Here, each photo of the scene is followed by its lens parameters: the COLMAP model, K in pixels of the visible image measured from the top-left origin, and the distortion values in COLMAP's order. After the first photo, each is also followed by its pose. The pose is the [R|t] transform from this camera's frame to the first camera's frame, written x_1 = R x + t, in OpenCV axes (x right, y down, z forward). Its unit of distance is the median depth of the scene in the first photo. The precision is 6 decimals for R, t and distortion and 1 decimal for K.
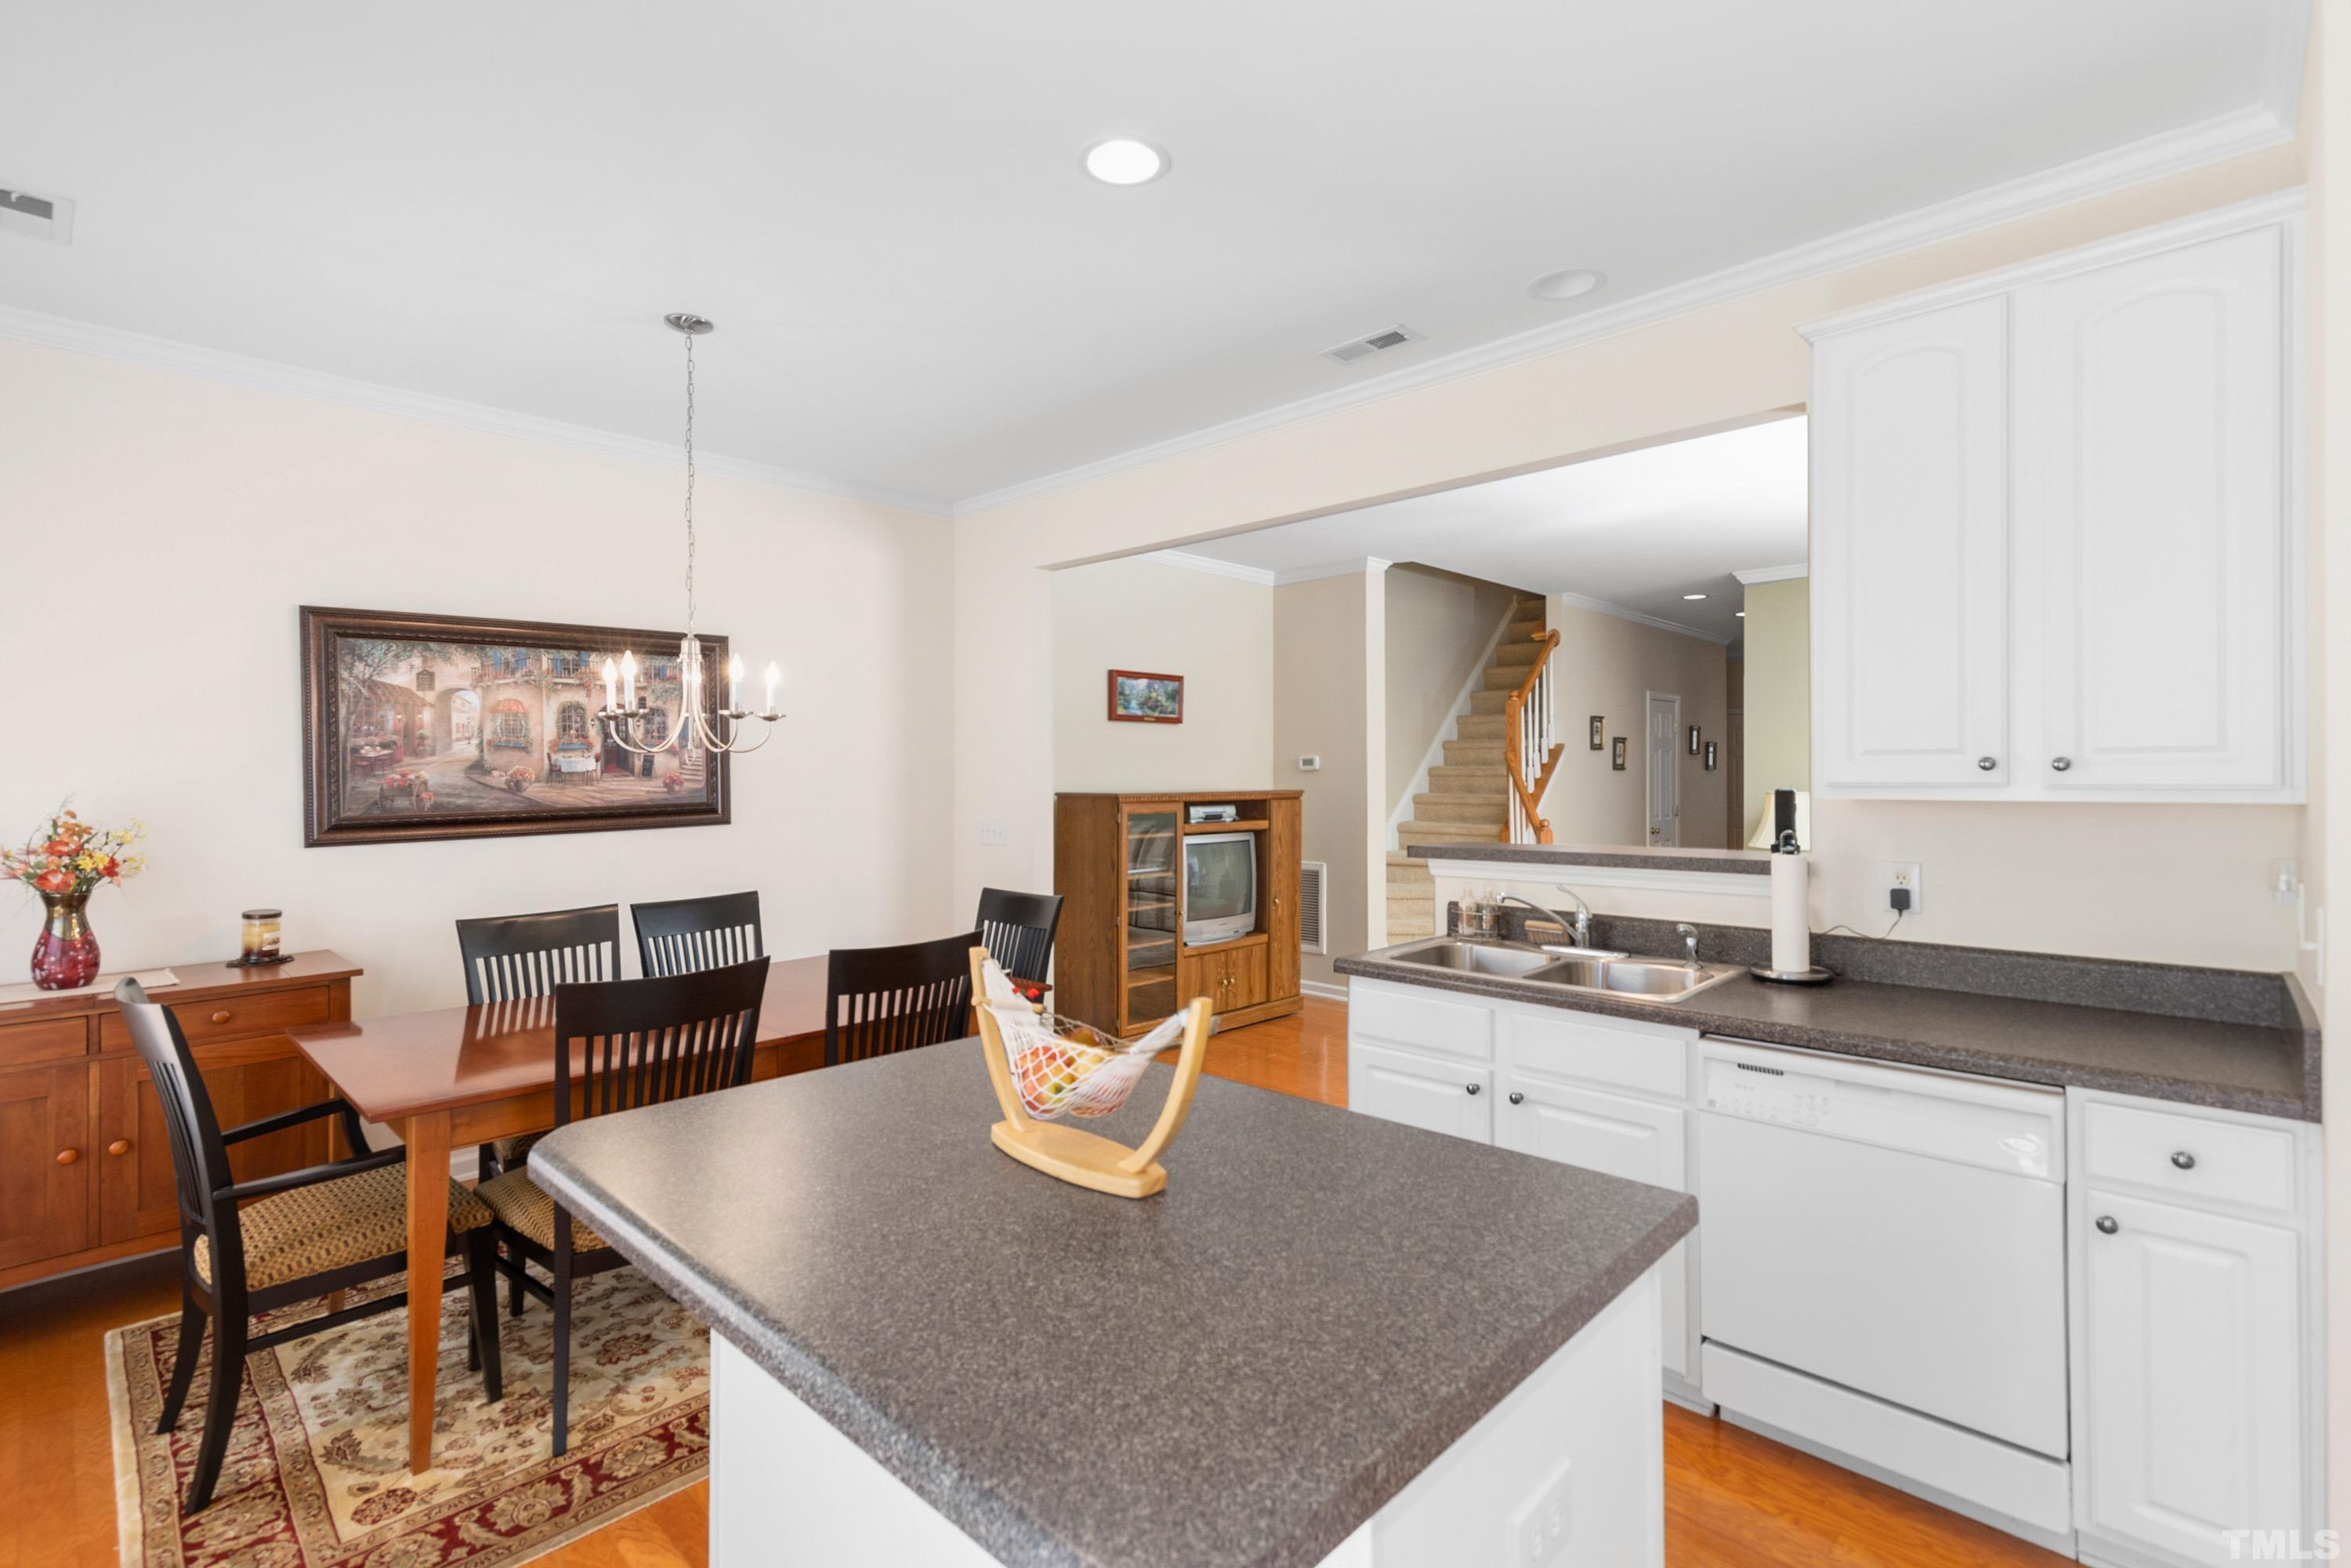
lens RADIAL K [[1076.9, 0, 1169.2], [0, 1076.9, 771.7], [0, 0, 1]] dist [0.012713, -0.001241]
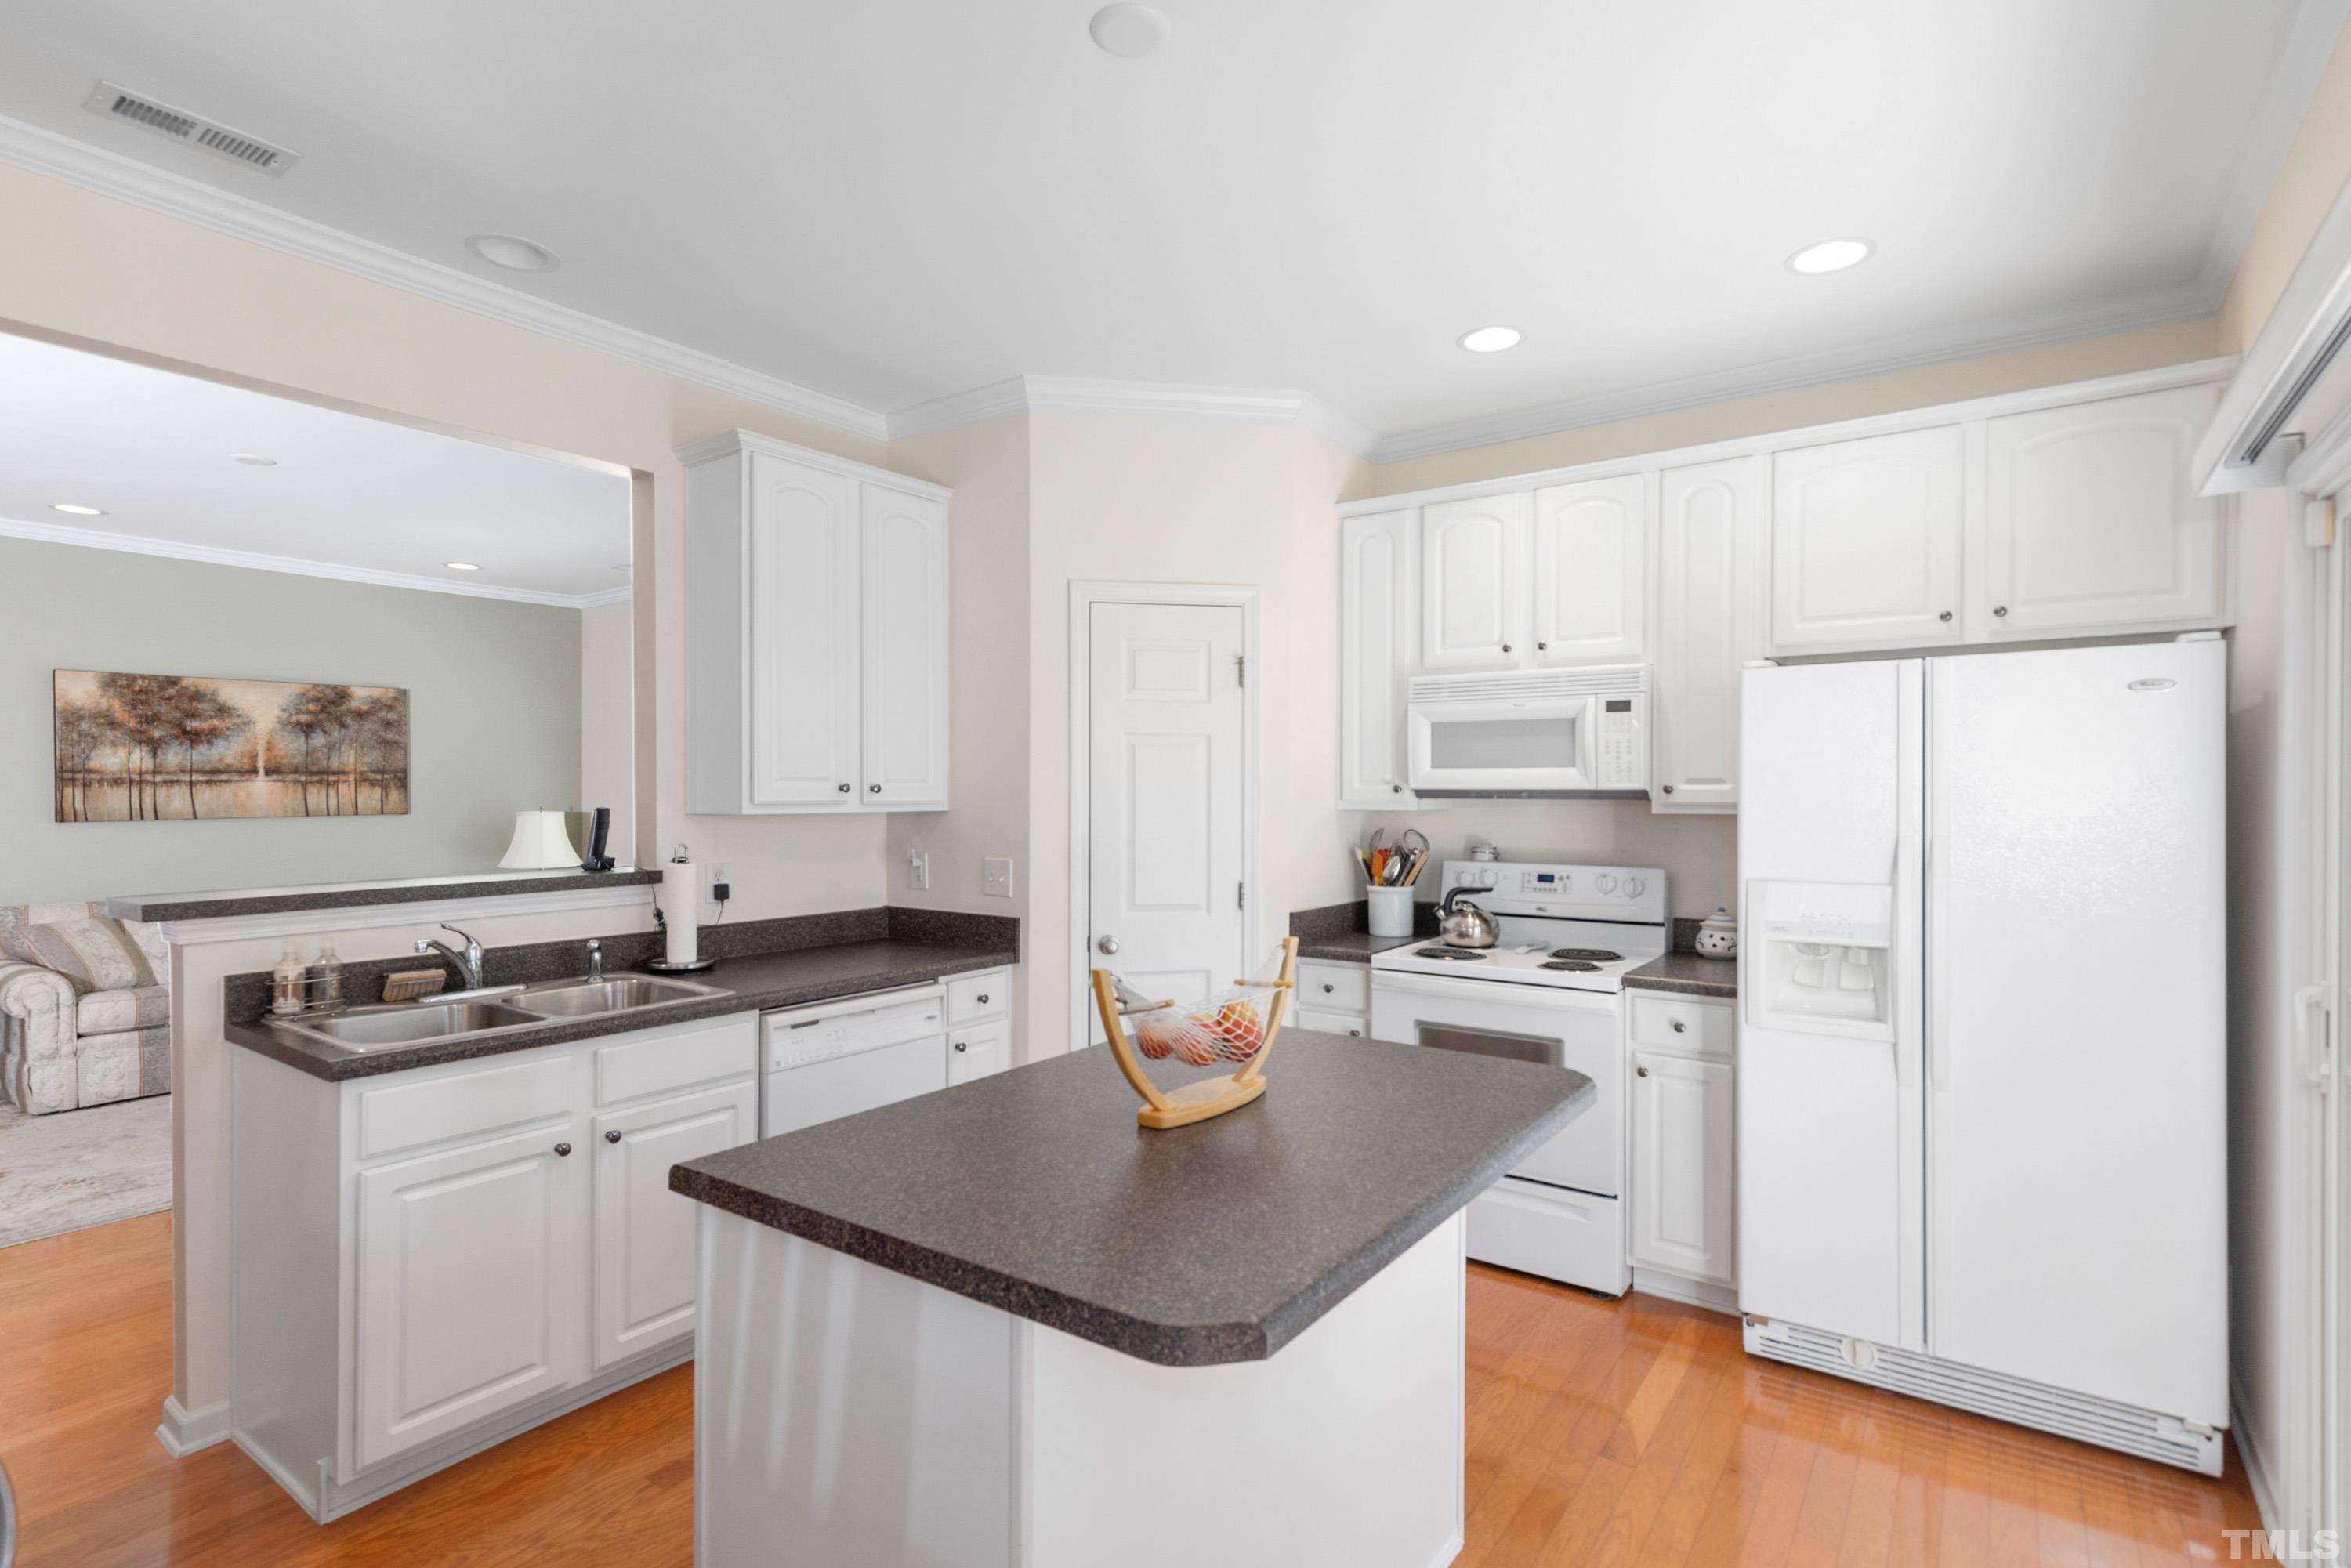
lens RADIAL K [[1109.9, 0, 1181.4], [0, 1109.9, 802.1], [0, 0, 1]] dist [0.002028, 0.000091]
pose [[-0.160106, -0.004328, 0.987090, -0.466319], [-0.003887, 0.999985, 0.003754, 0.002084], [-0.987092, -0.003235, -0.160120, 0.431728]]
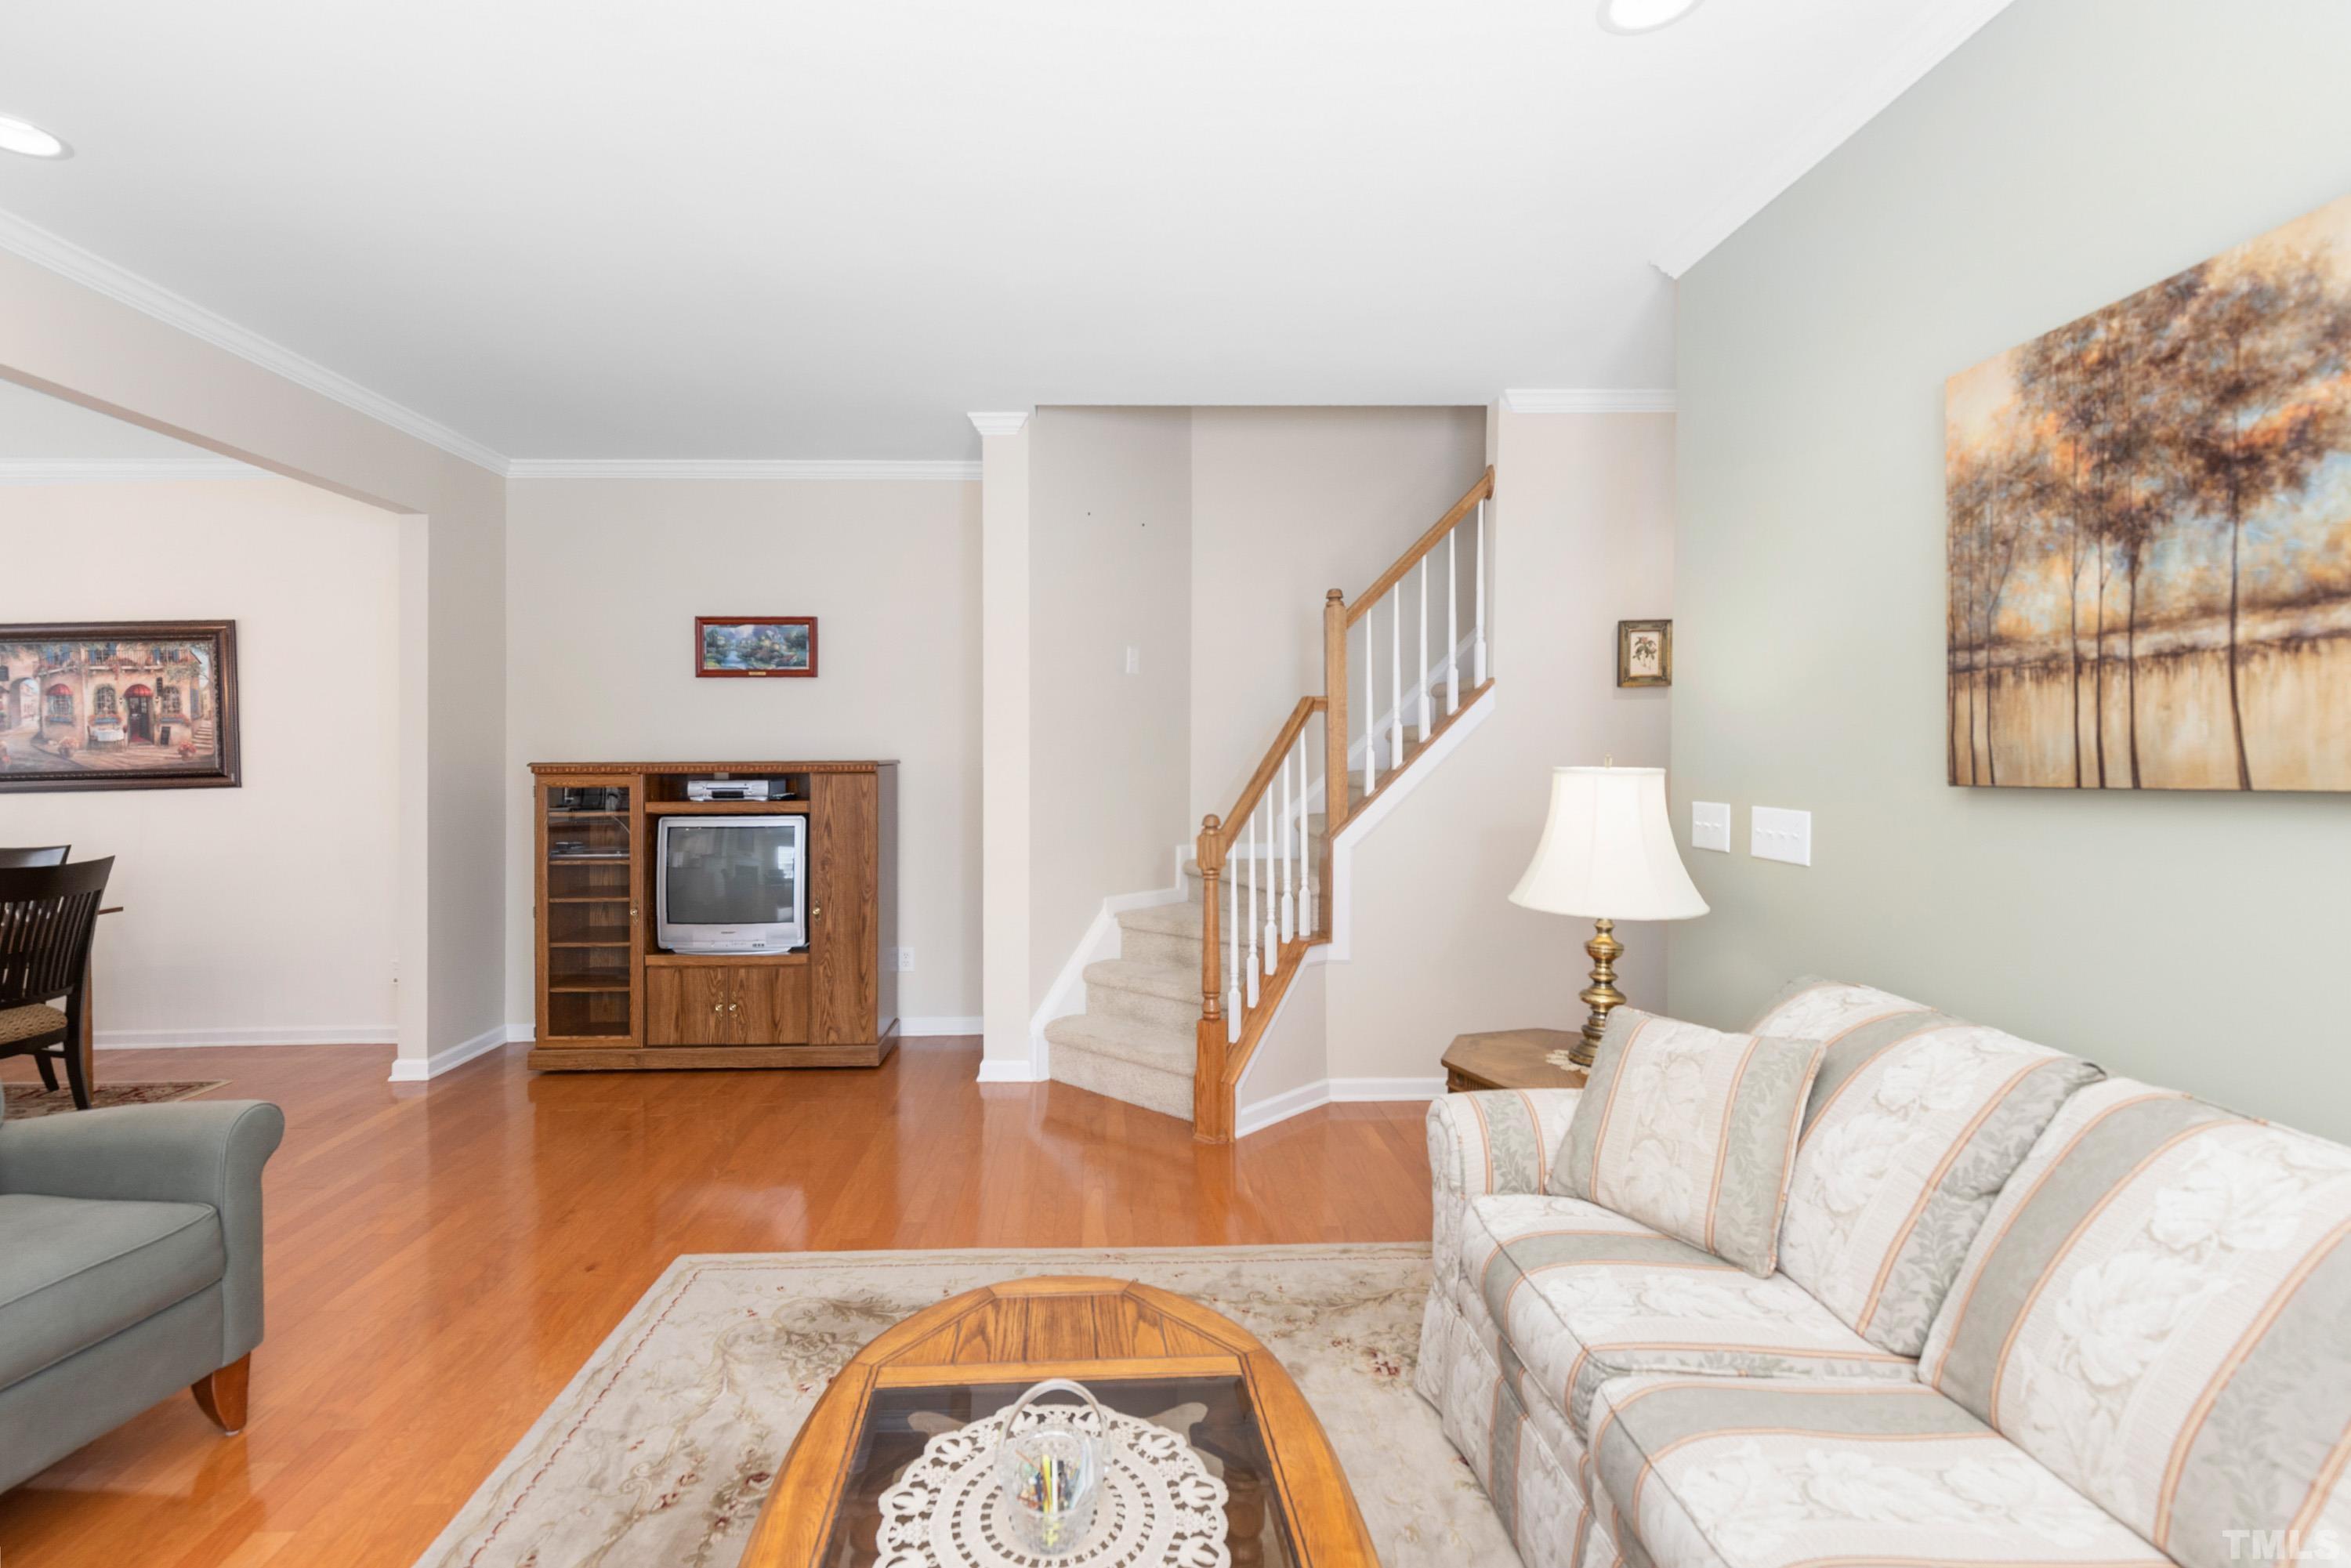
lens RADIAL K [[1109.9, 0, 1132.4], [0, 1109.9, 762.6], [0, 0, 1]] dist [0.002028, 0.000091]
pose [[0.709337, 0.001757, -0.704868, 1.219722], [0.004280, 0.999968, 0.006800, 0.021888], [0.704857, -0.007840, 0.709306, 0.955025]]
